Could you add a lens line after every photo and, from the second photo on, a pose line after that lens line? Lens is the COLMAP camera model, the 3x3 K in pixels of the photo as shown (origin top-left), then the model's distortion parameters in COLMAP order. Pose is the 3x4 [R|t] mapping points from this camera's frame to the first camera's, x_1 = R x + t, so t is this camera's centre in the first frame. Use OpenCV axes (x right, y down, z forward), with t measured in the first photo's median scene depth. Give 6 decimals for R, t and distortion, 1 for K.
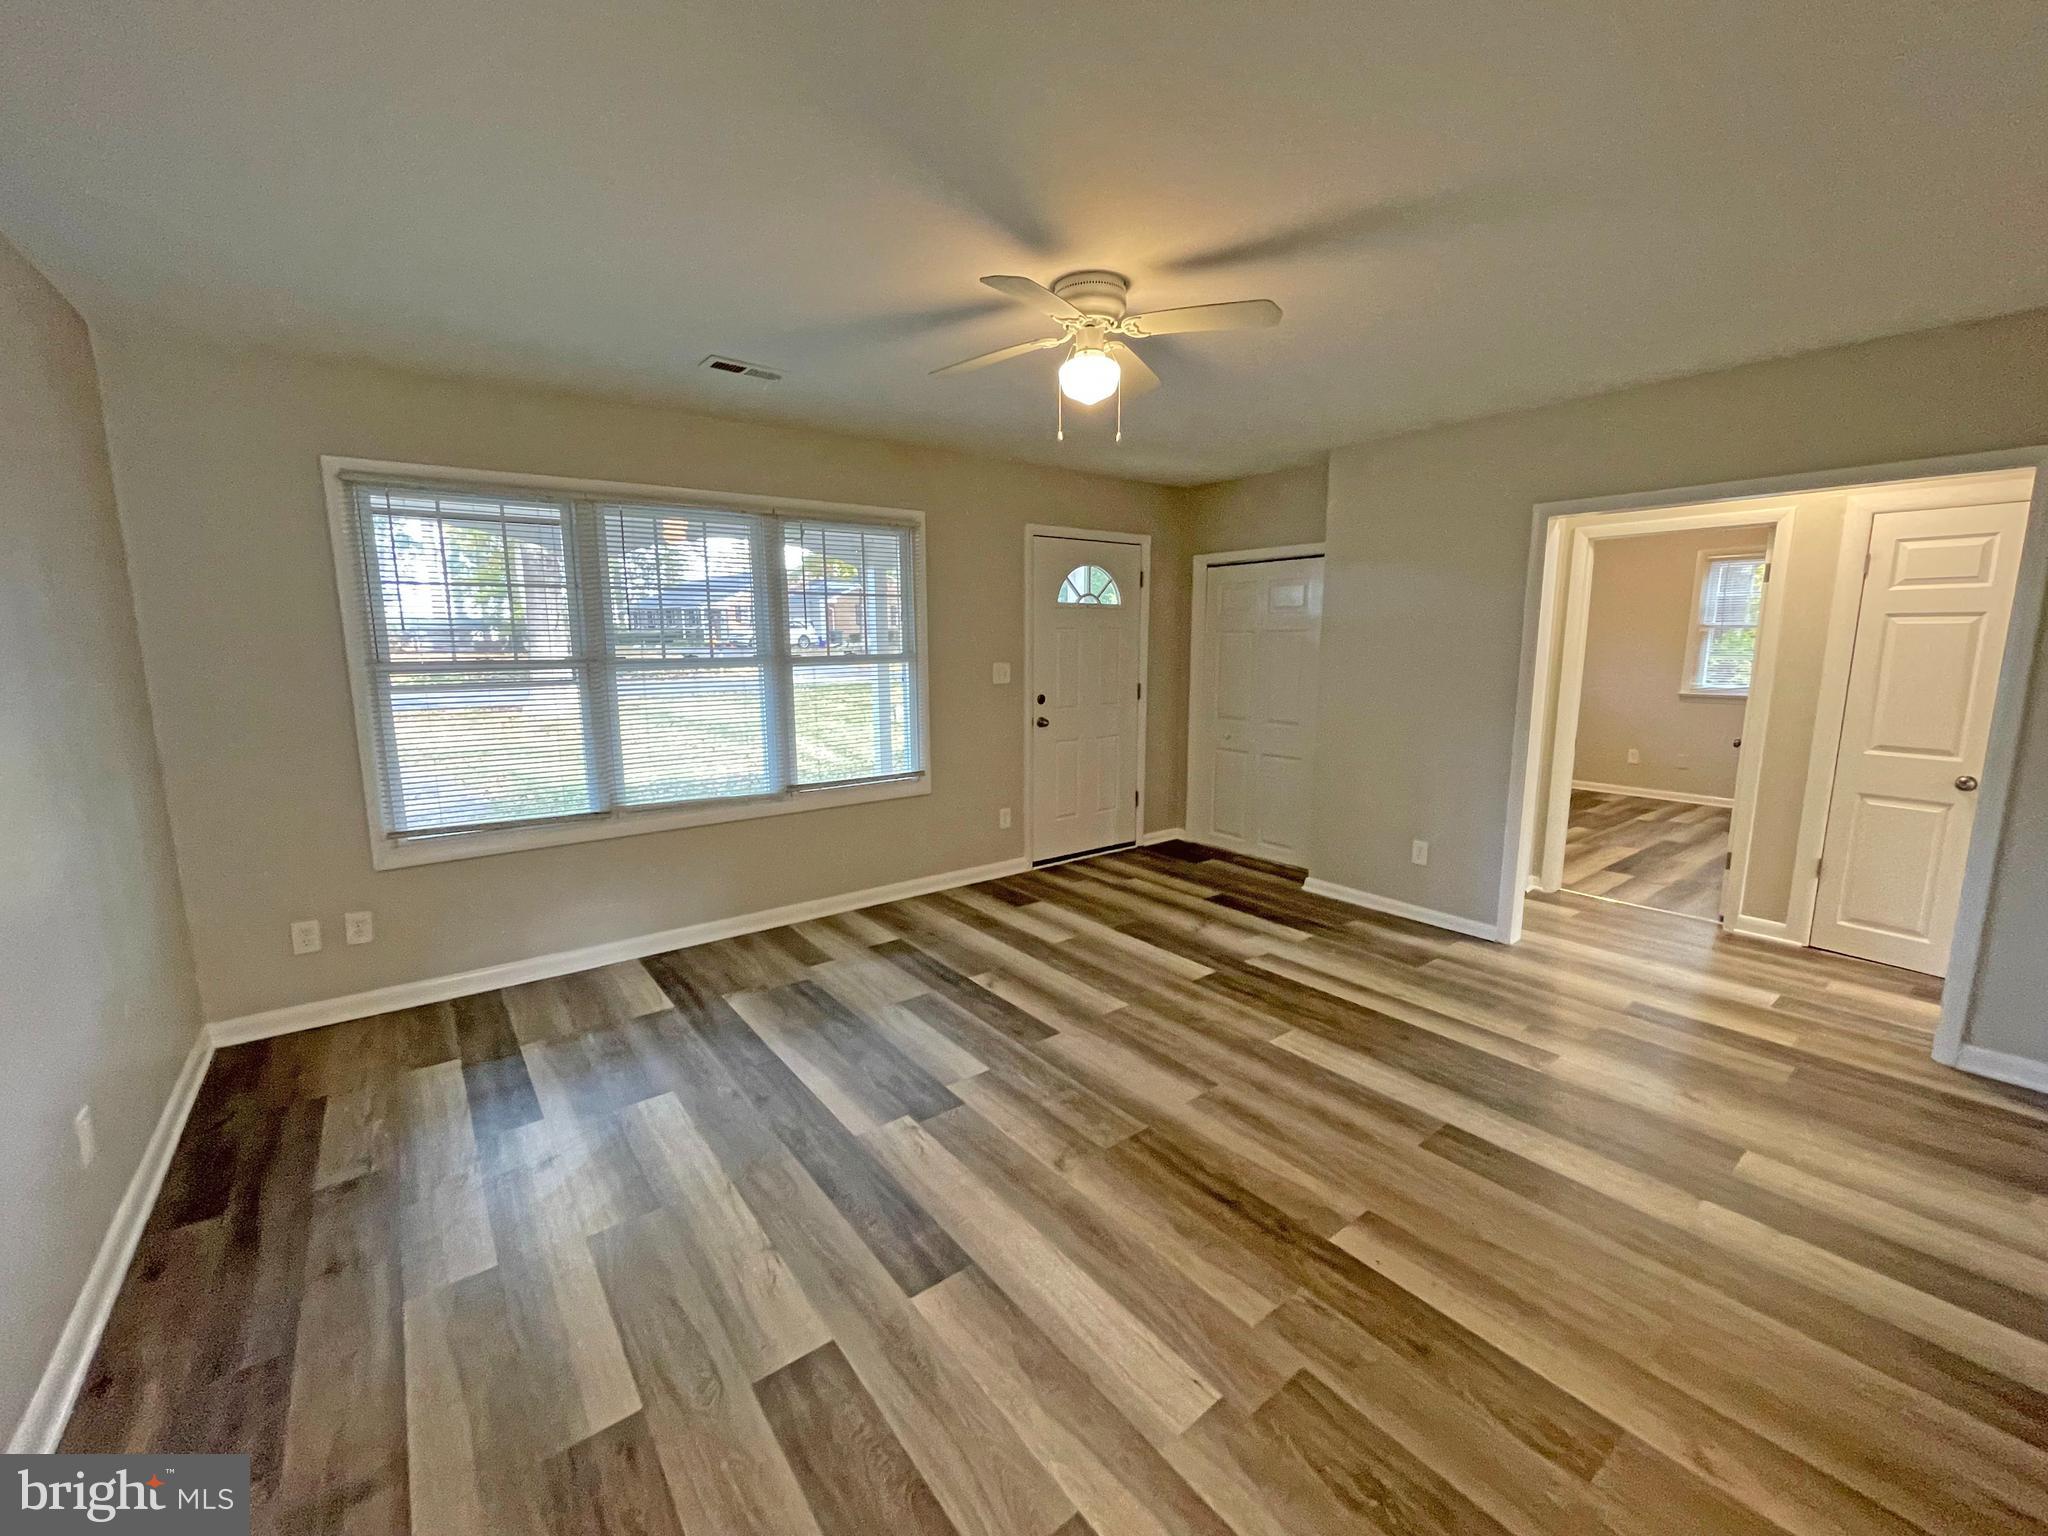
lens RADIAL K [[823.1, 0, 1030.7], [0, 823.1, 756.0], [0, 0, 1]] dist [-0.001487, -0.000312]
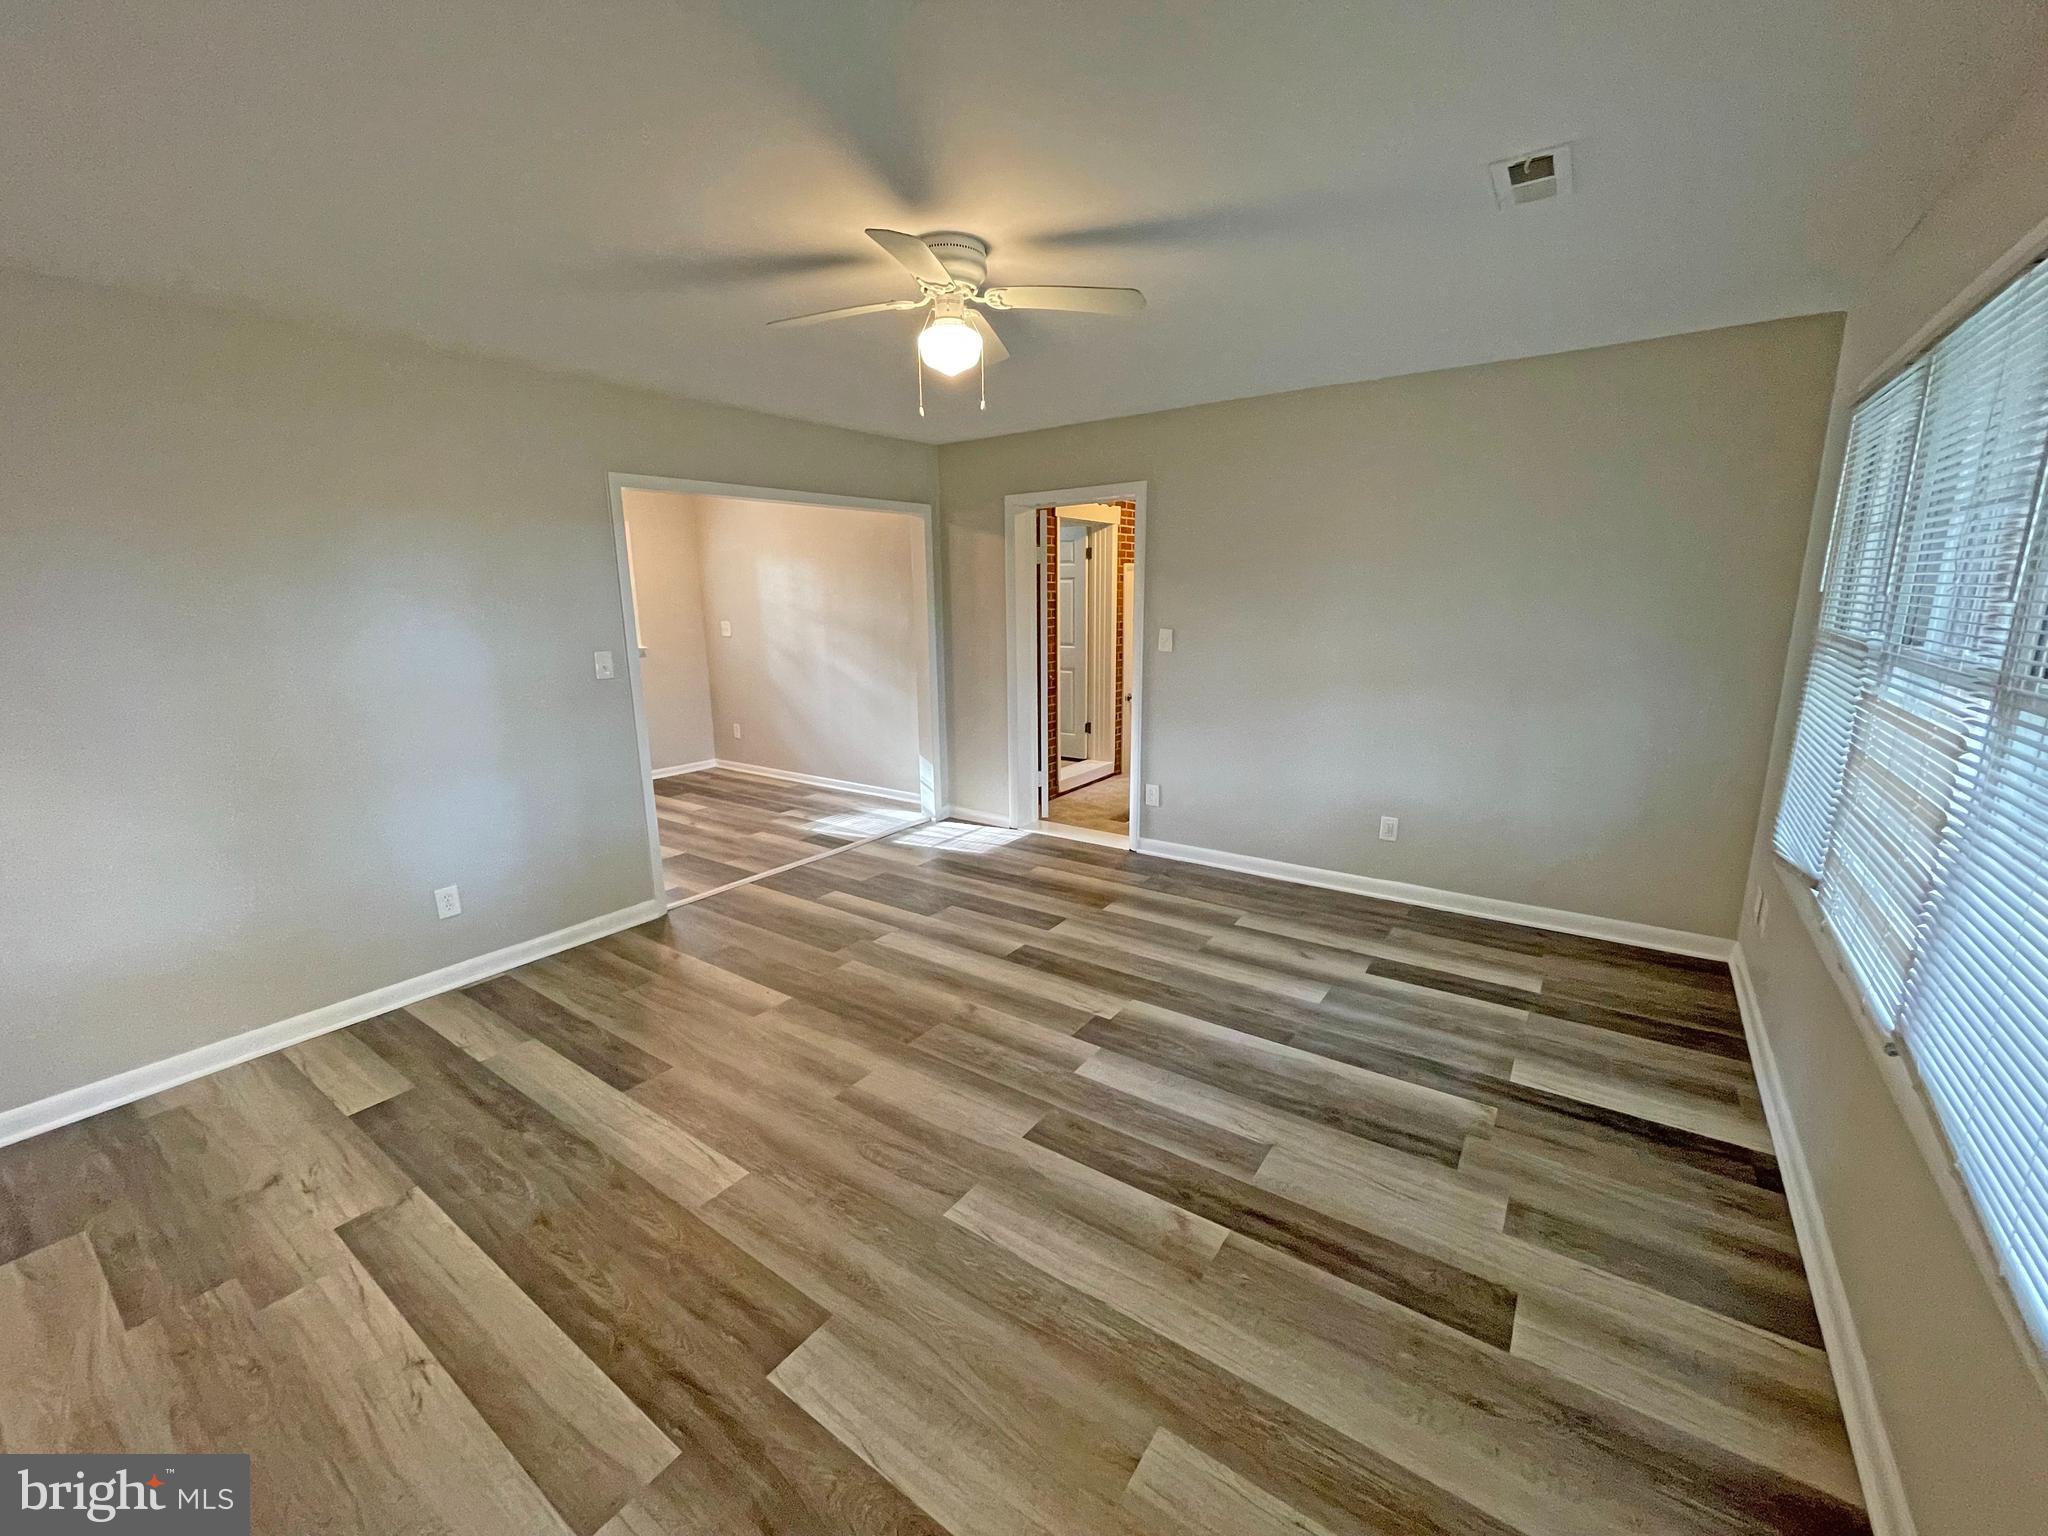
lens RADIAL K [[823.1, 0, 1031.4], [0, 823.1, 767.7], [0, 0, 1]] dist [-0.001487, -0.000312]
pose [[-0.955975, 0.080221, -0.282270, 0.203006], [-0.023742, 0.937611, 0.346875, -0.239605], [0.292486, 0.338306, -0.894428, 1.461248]]
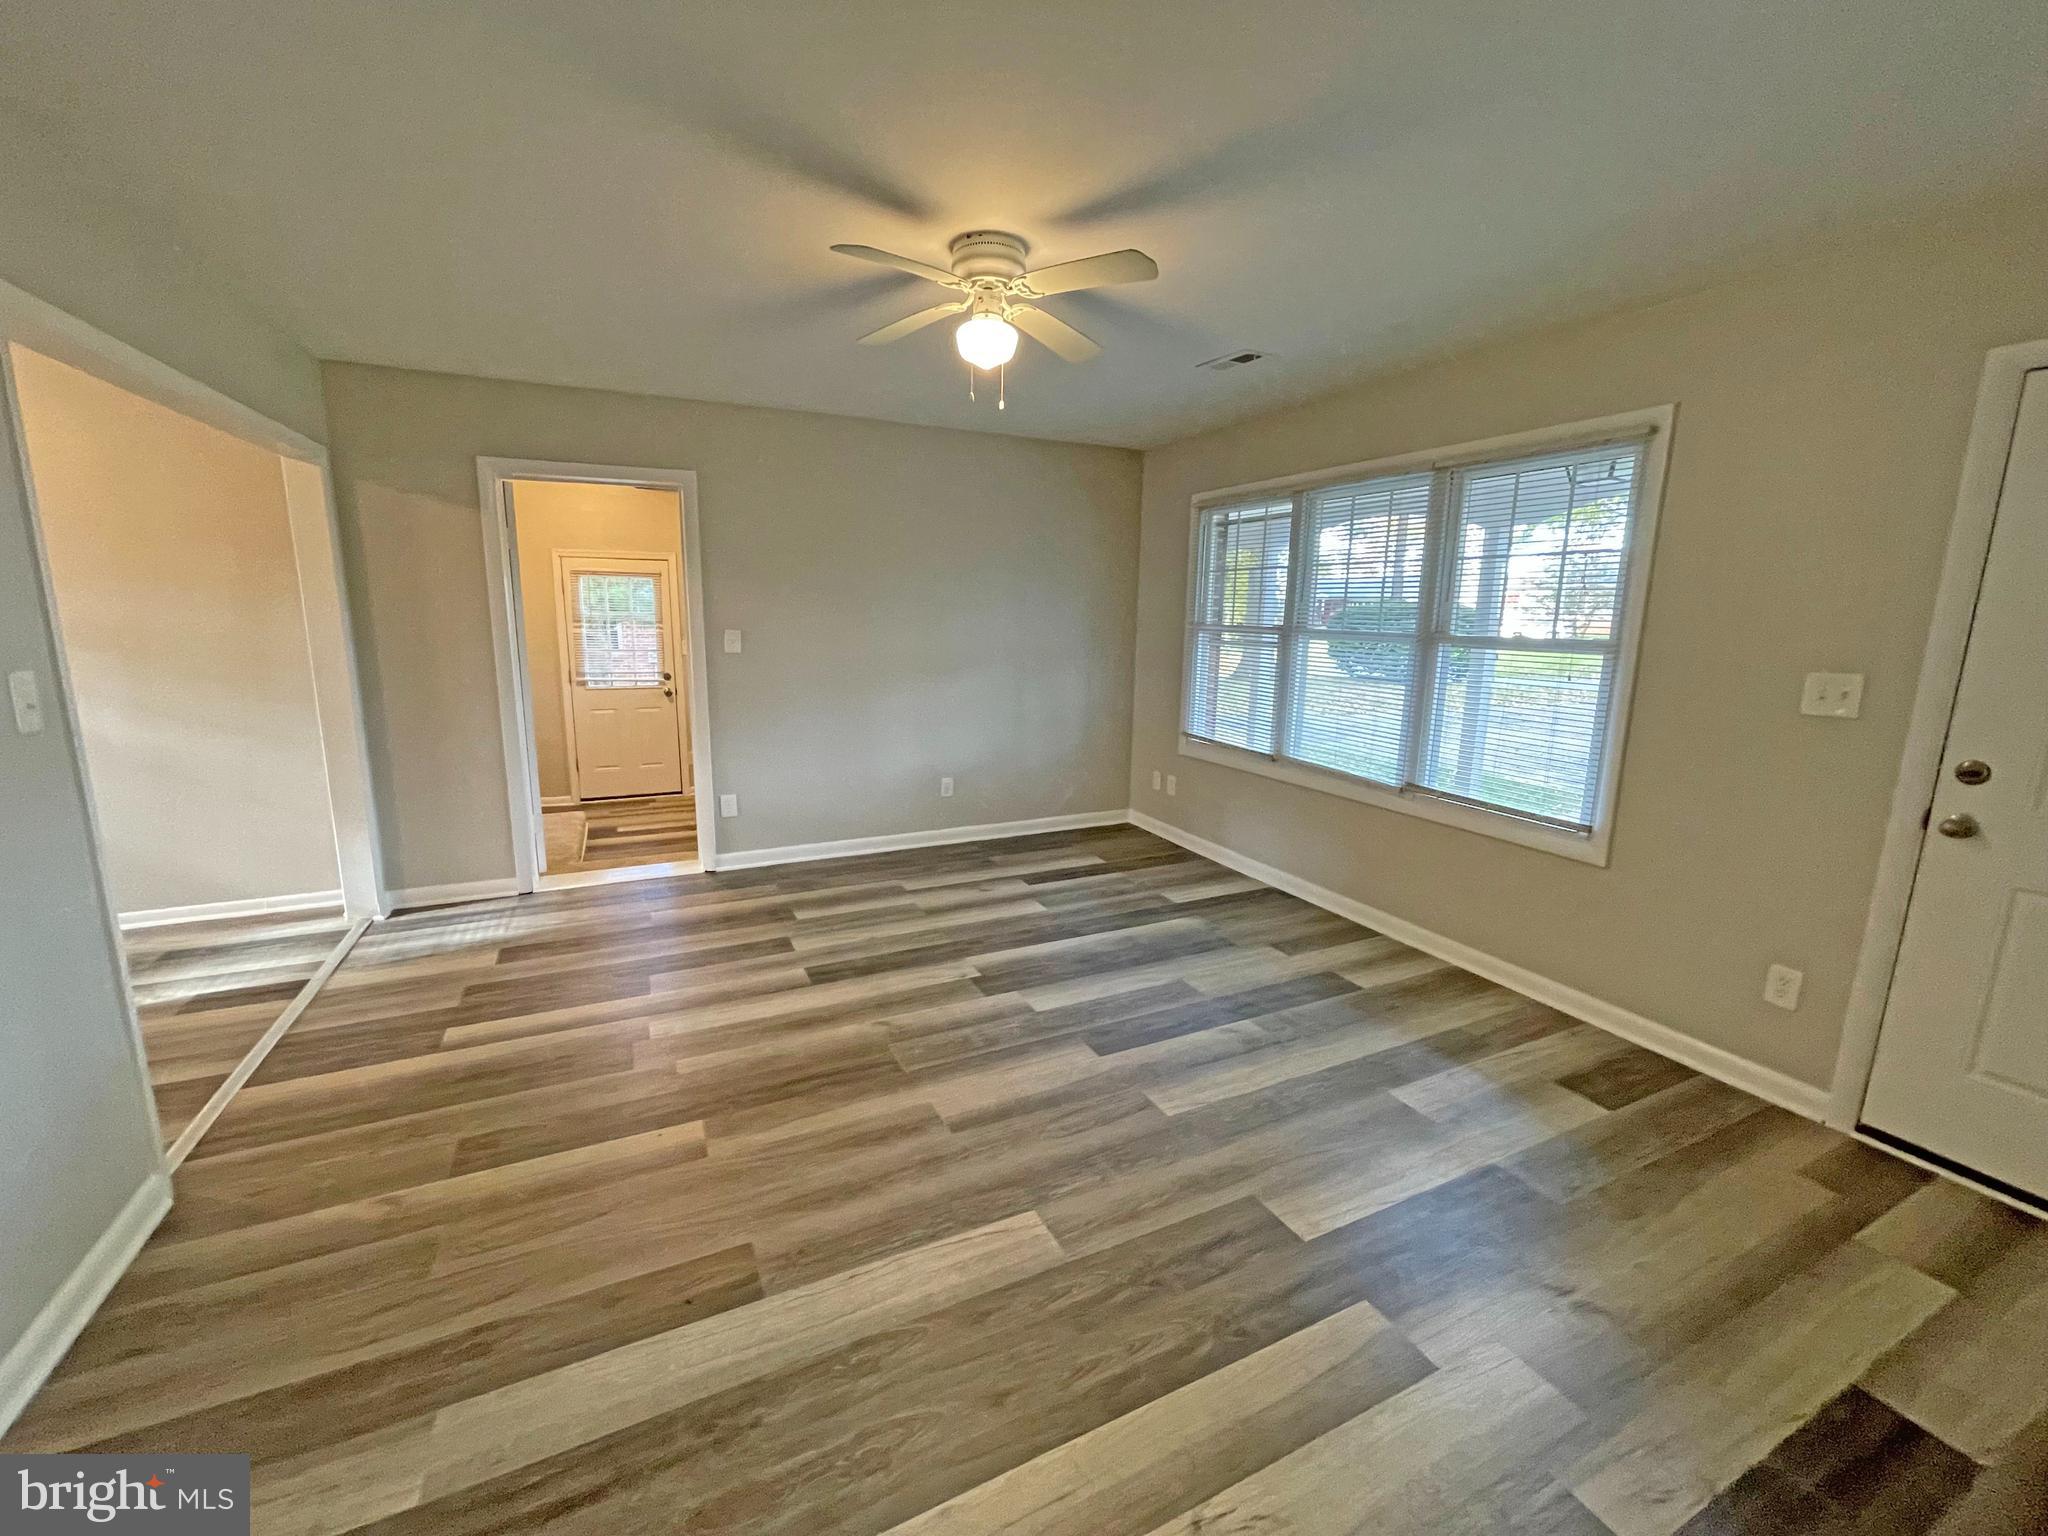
lens RADIAL K [[823.1, 0, 1009.4], [0, 823.1, 768.3], [0, 0, 1]] dist [-0.001487, -0.000312]
pose [[-0.212439, 0.189994, -0.958526, 0.787552], [-0.155276, 0.961889, 0.225075, -0.137342], [0.964759, 0.196651, -0.174841, 0.925583]]
